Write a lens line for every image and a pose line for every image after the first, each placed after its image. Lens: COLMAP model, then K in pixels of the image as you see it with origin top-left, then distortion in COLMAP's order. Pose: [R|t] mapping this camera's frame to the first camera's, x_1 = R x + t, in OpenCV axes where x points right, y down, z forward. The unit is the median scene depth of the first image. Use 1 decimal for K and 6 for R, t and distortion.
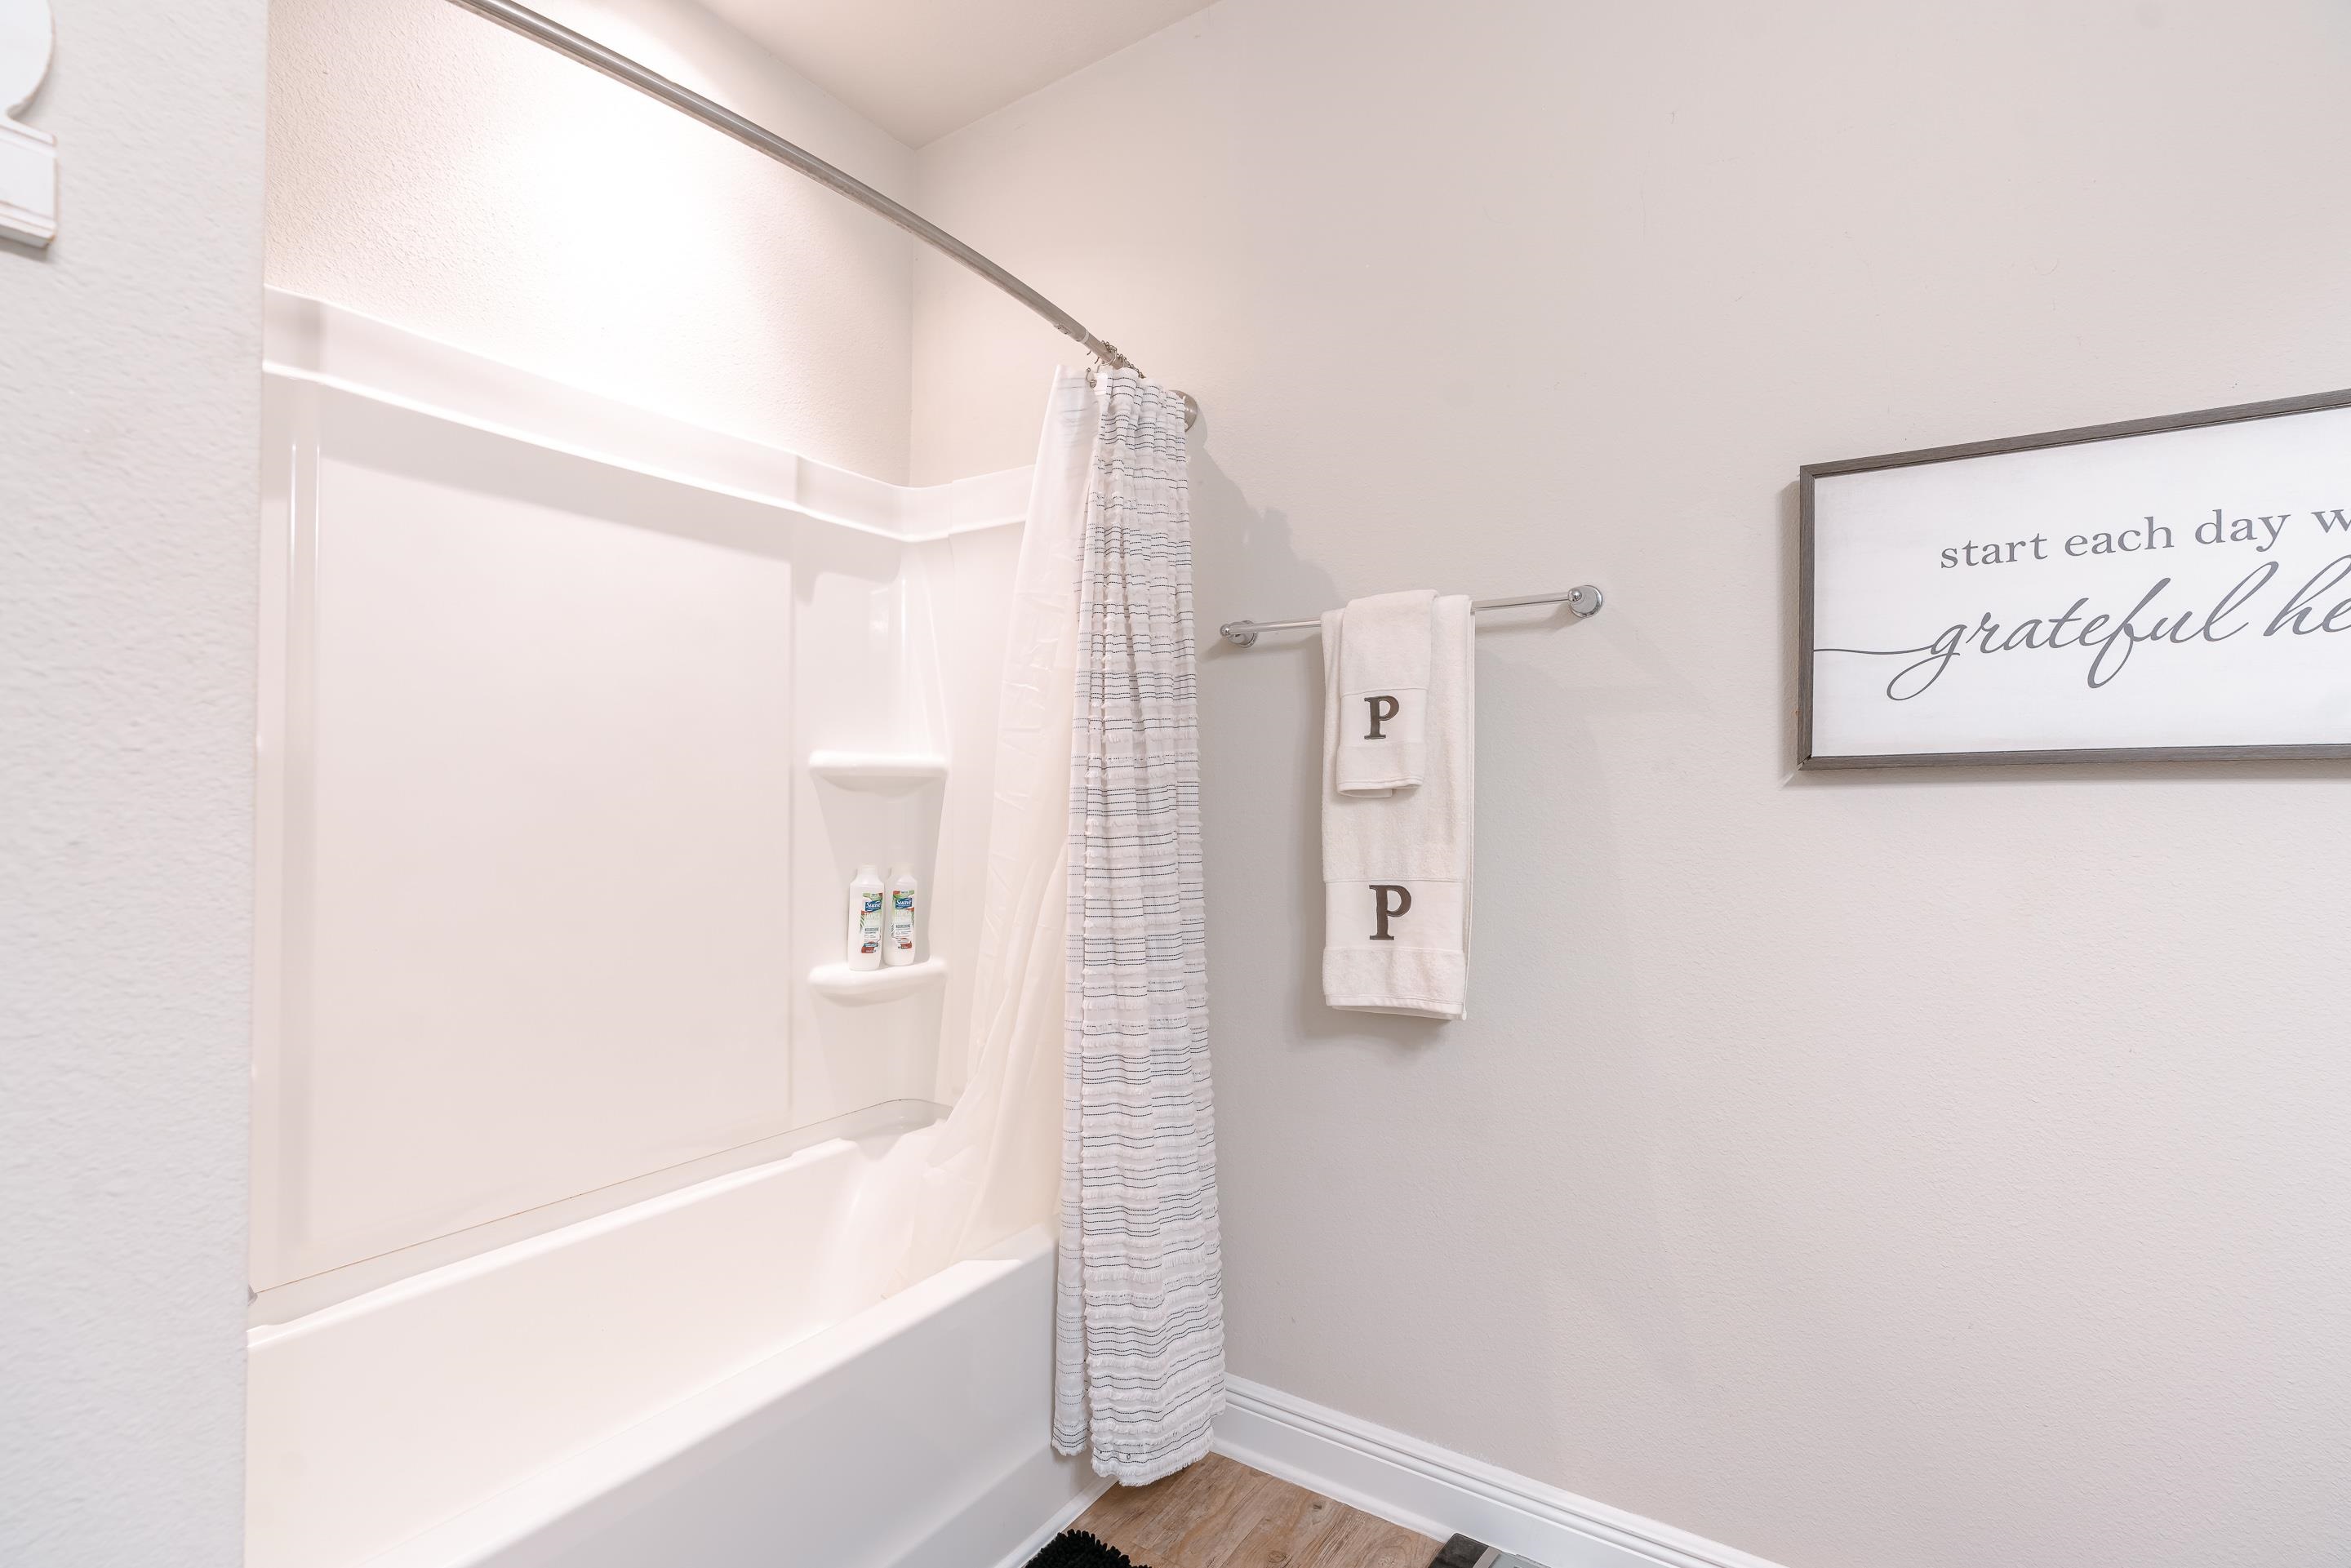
lens RADIAL K [[1052.1, 0, 1178.1], [0, 1052.1, 790.1], [0, 0, 1]] dist [-0.014890, 0.006524]
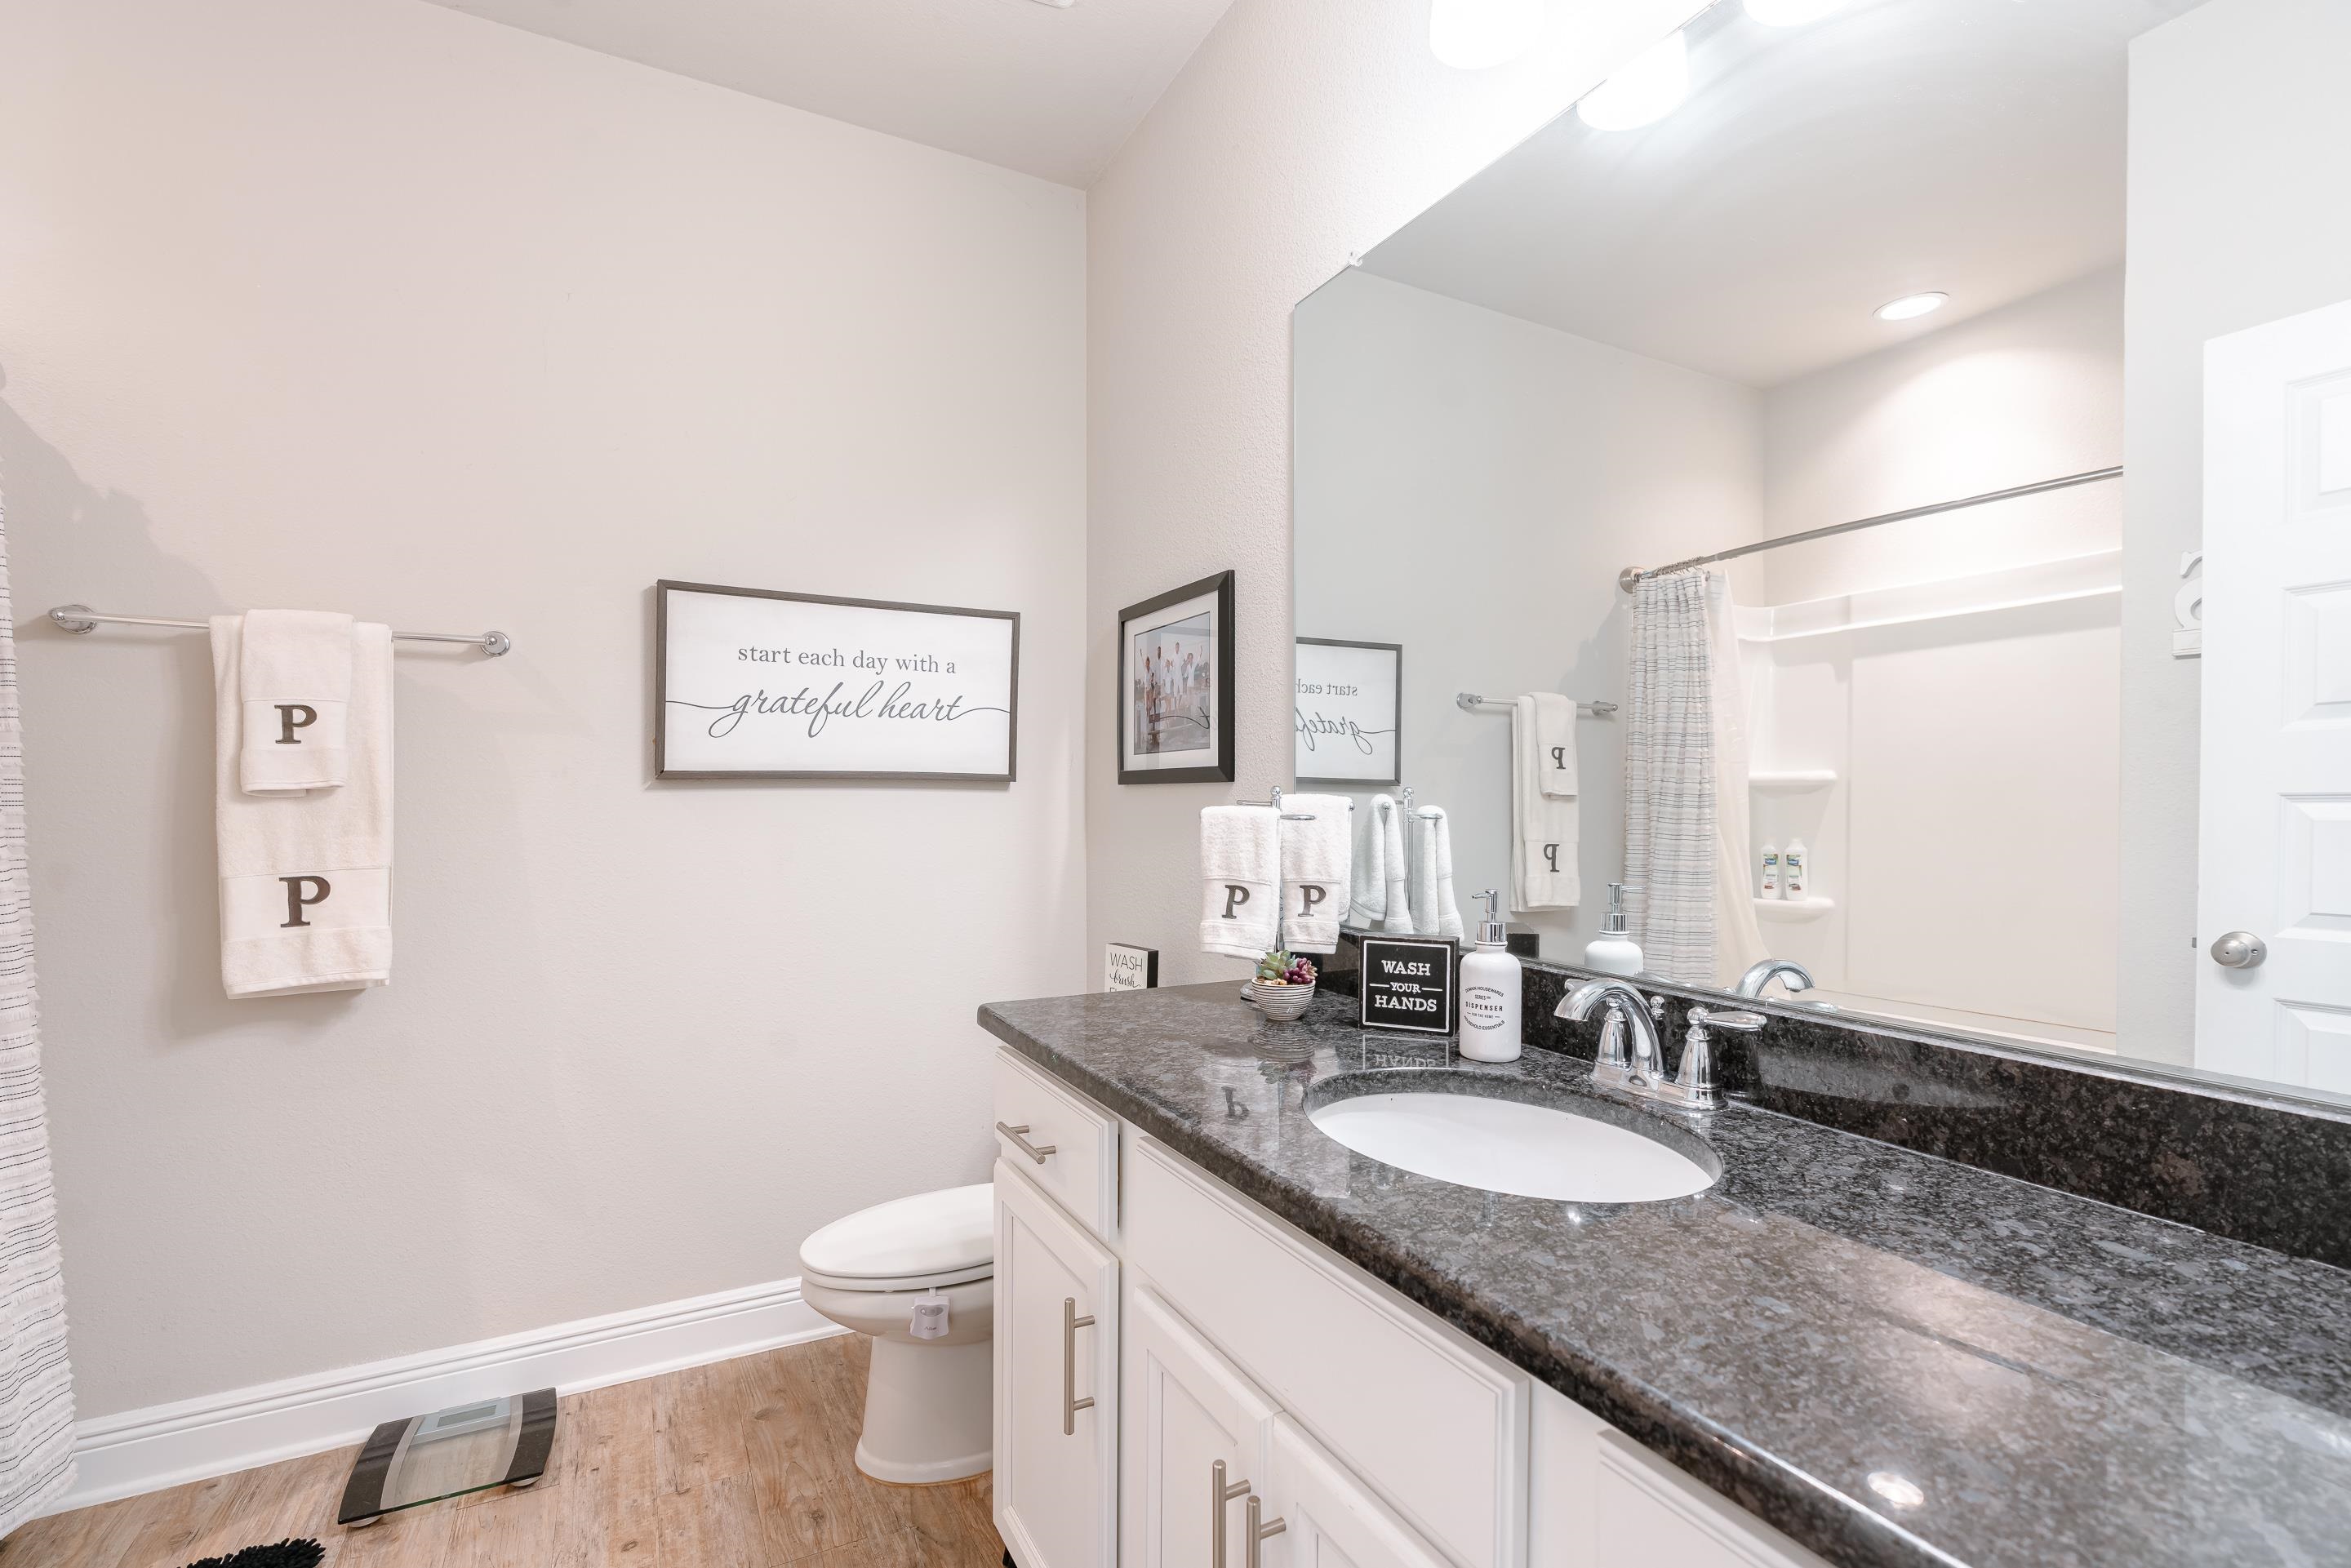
lens RADIAL K [[1052.1, 0, 1178.1], [0, 1052.1, 790.1], [0, 0, 1]] dist [-0.014890, 0.006524]
pose [[0.466423, 0.007945, 0.884526, -0.345532], [-0.004725, 0.999968, -0.006490, 0.002475], [-0.884549, -0.001152, 0.466445, -0.328557]]
